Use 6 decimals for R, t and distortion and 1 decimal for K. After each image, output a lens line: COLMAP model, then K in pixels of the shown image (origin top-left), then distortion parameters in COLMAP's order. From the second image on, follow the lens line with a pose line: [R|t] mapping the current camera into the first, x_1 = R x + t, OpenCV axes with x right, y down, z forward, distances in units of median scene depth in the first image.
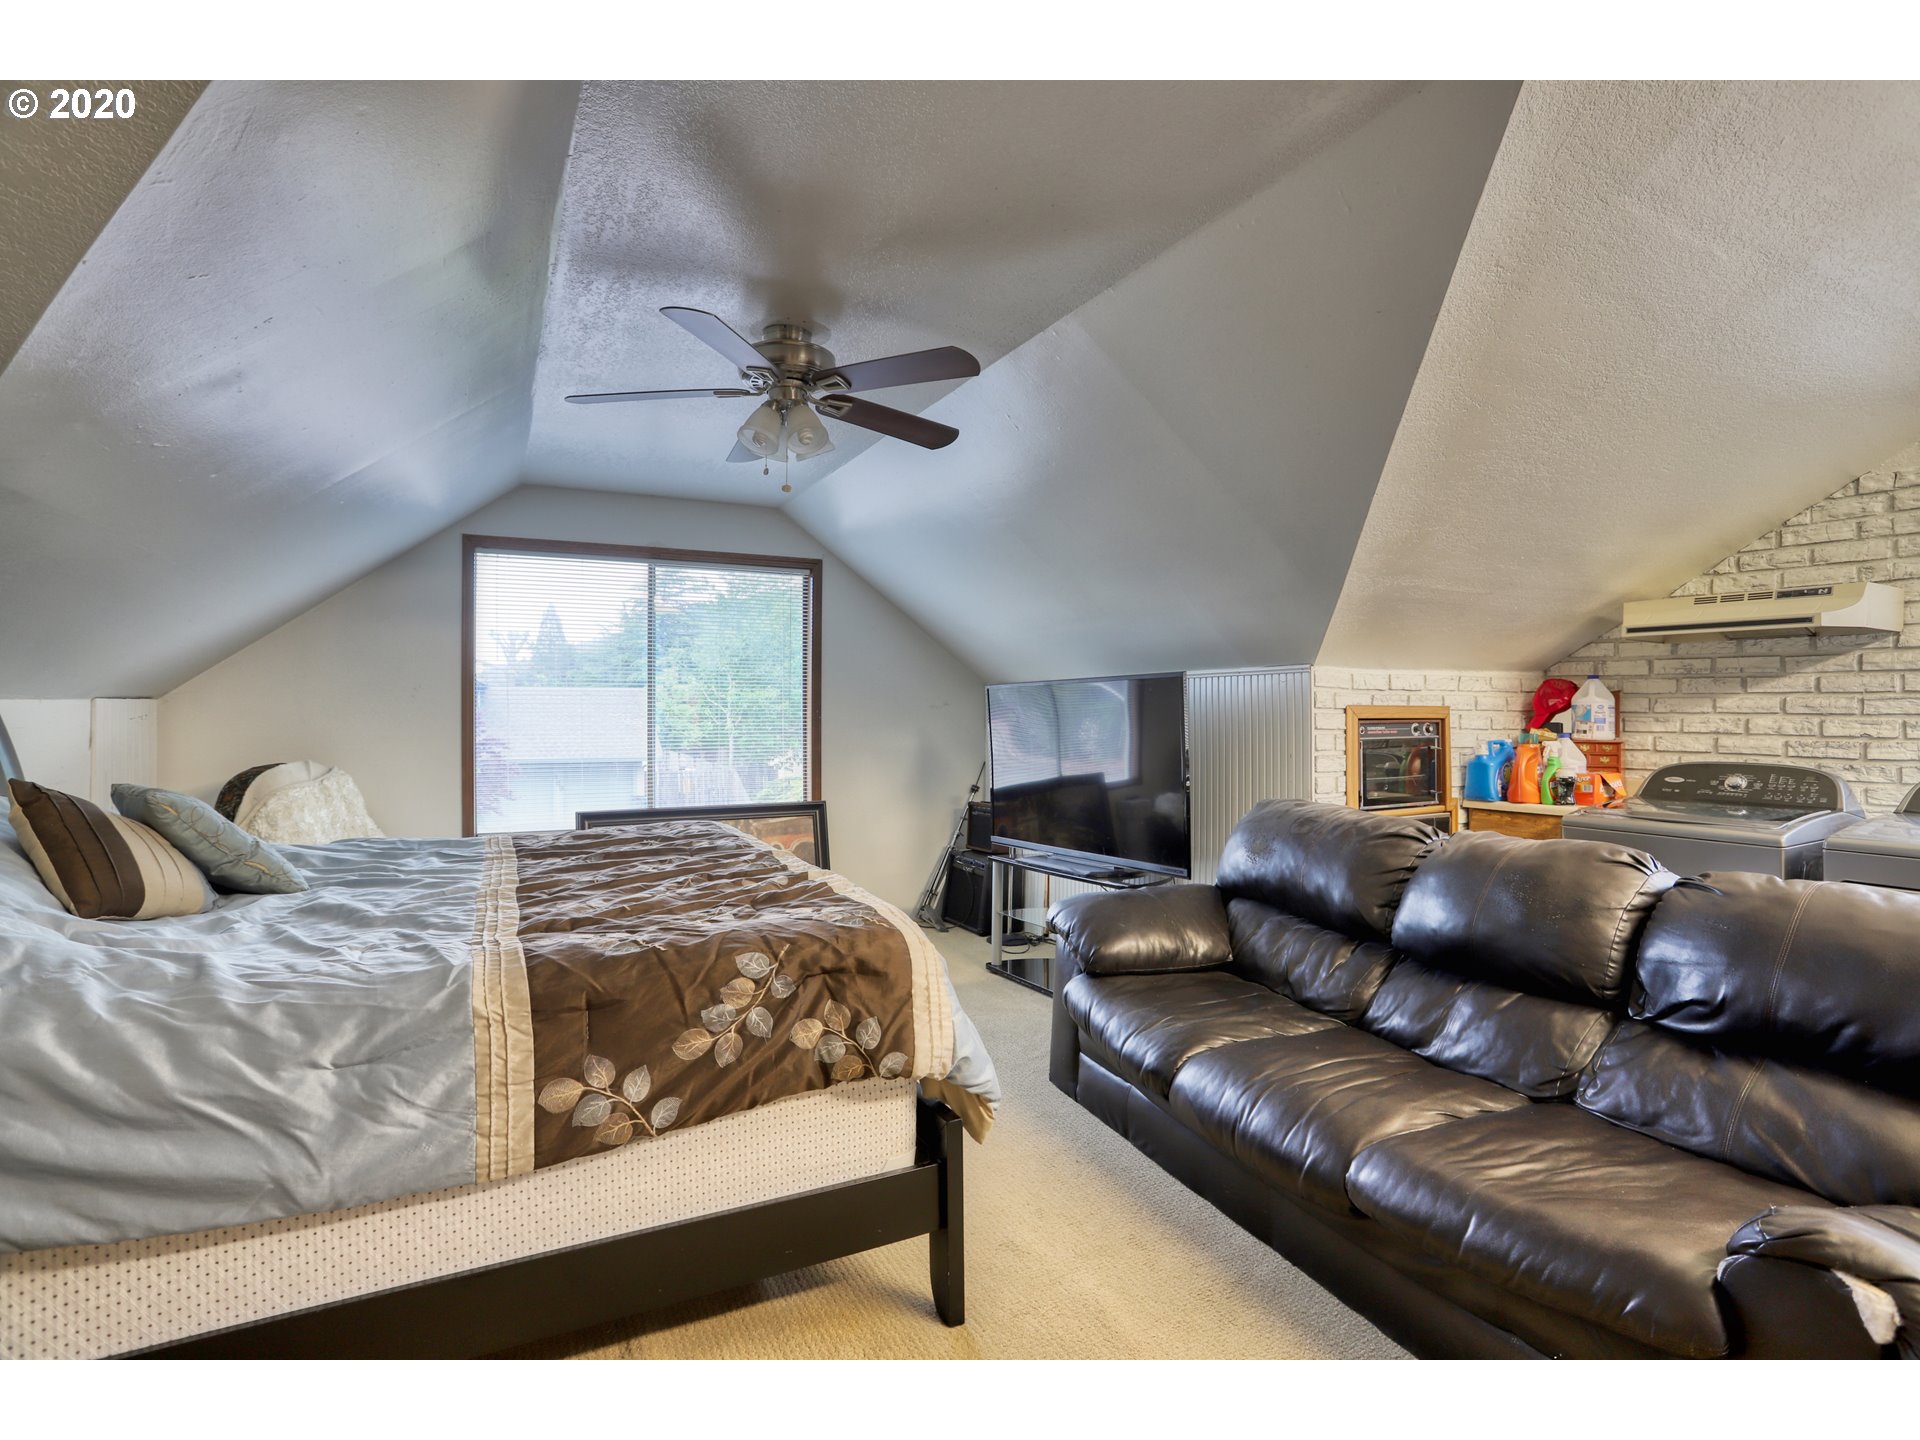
lens RADIAL K [[938.0, 0, 953.6], [0, 938.0, 716.1], [0, 0, 1]] dist [-0.061754, 0.026536]
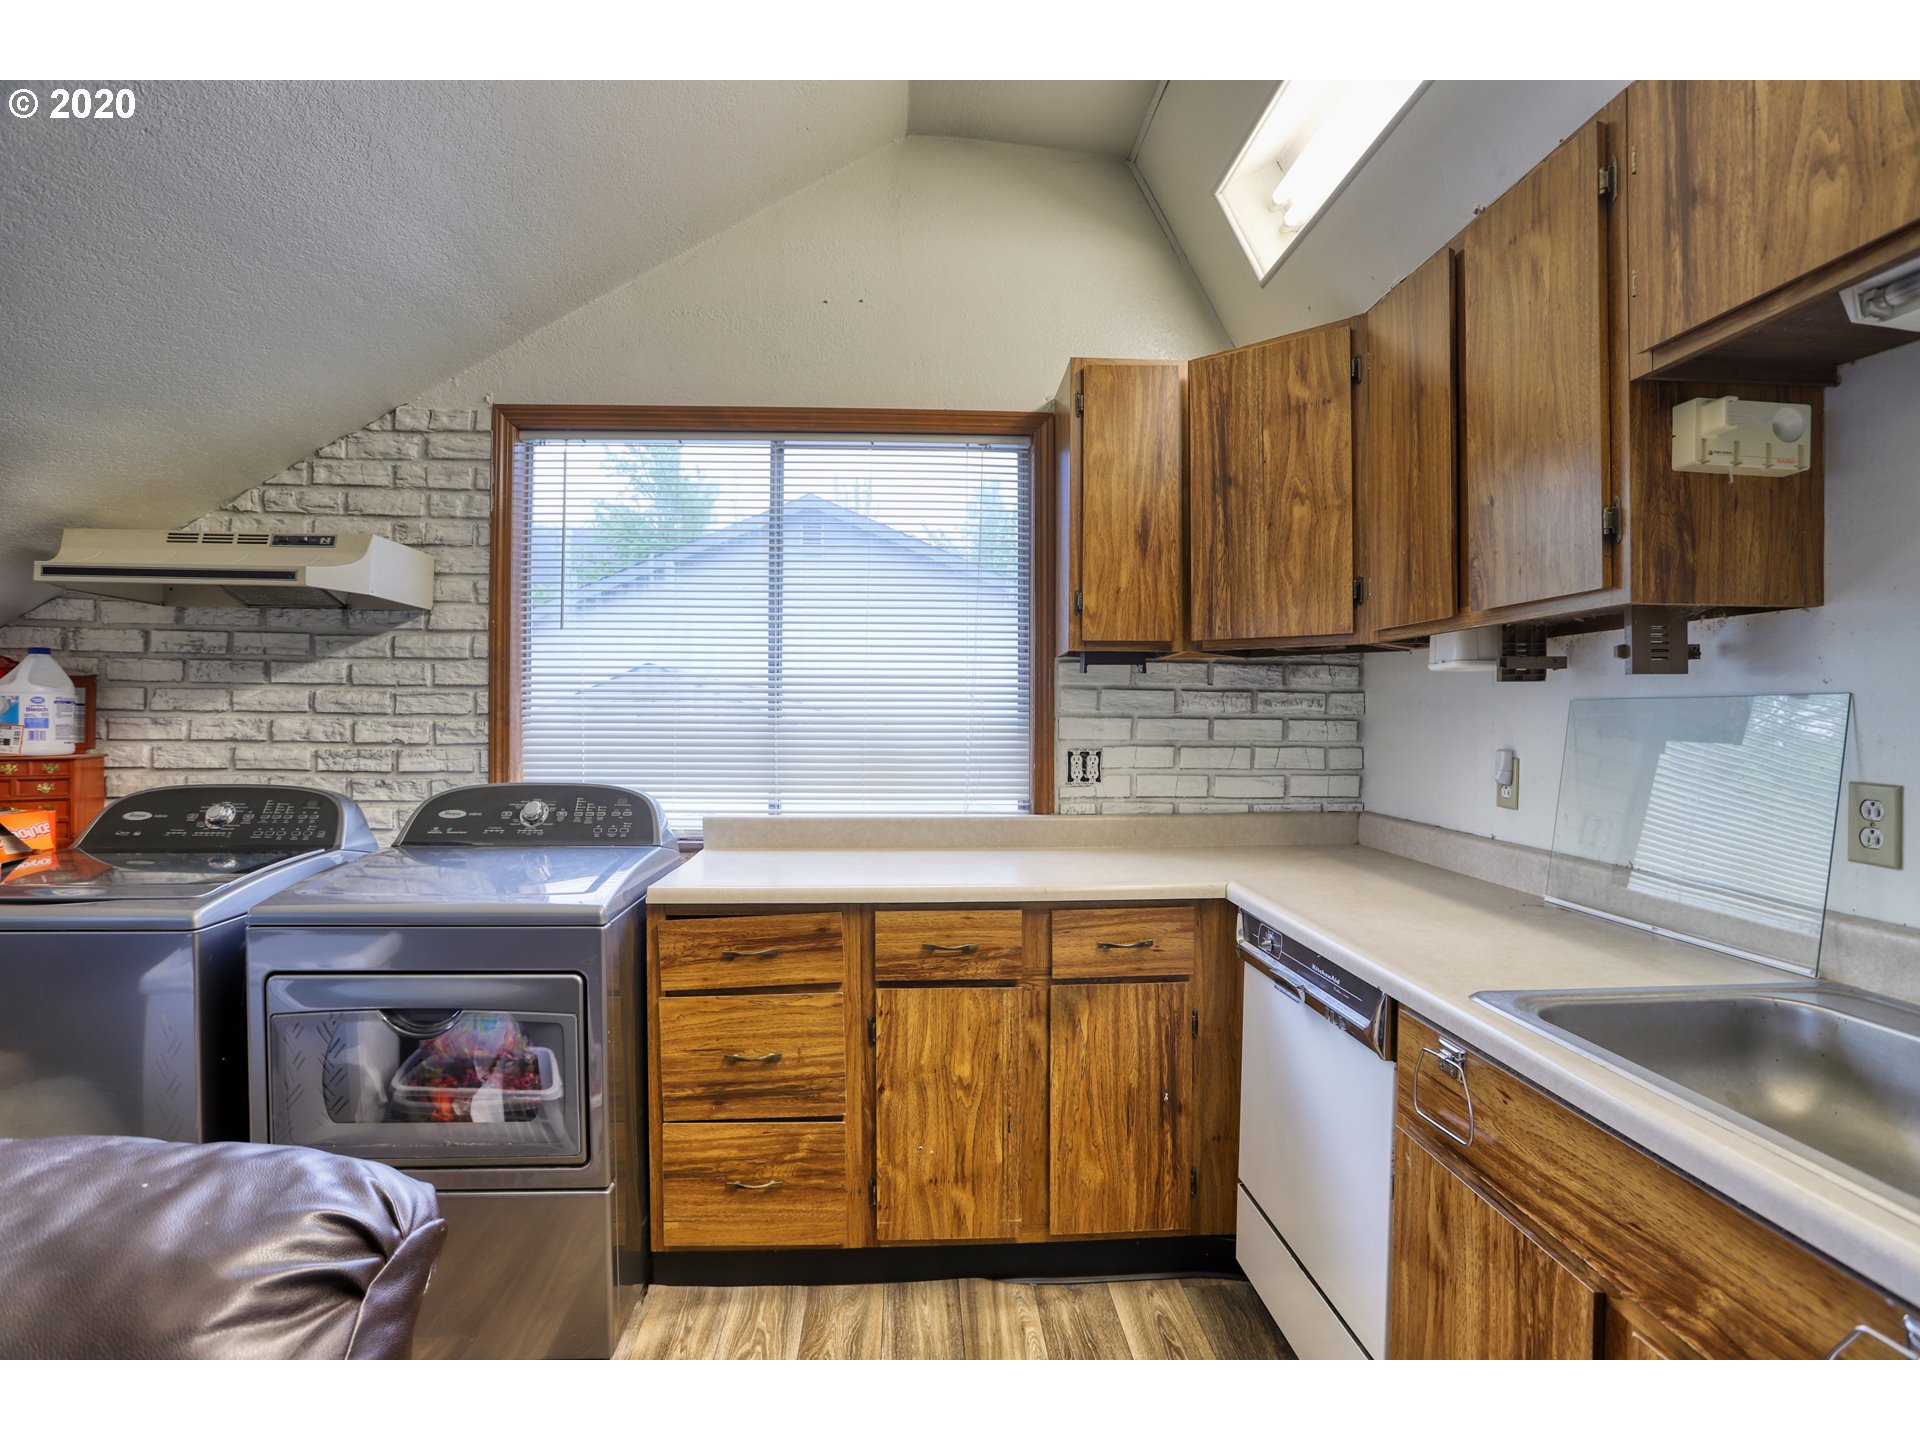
lens RADIAL K [[938.0, 0, 962.5], [0, 938.0, 721.2], [0, 0, 1]] dist [-0.061754, 0.026536]
pose [[0.408266, -0.000935, 0.912863, 0.468021], [-0.002556, 0.999994, 0.002167, 0.001238], [-0.912859, -0.003218, 0.408261, 0.227948]]
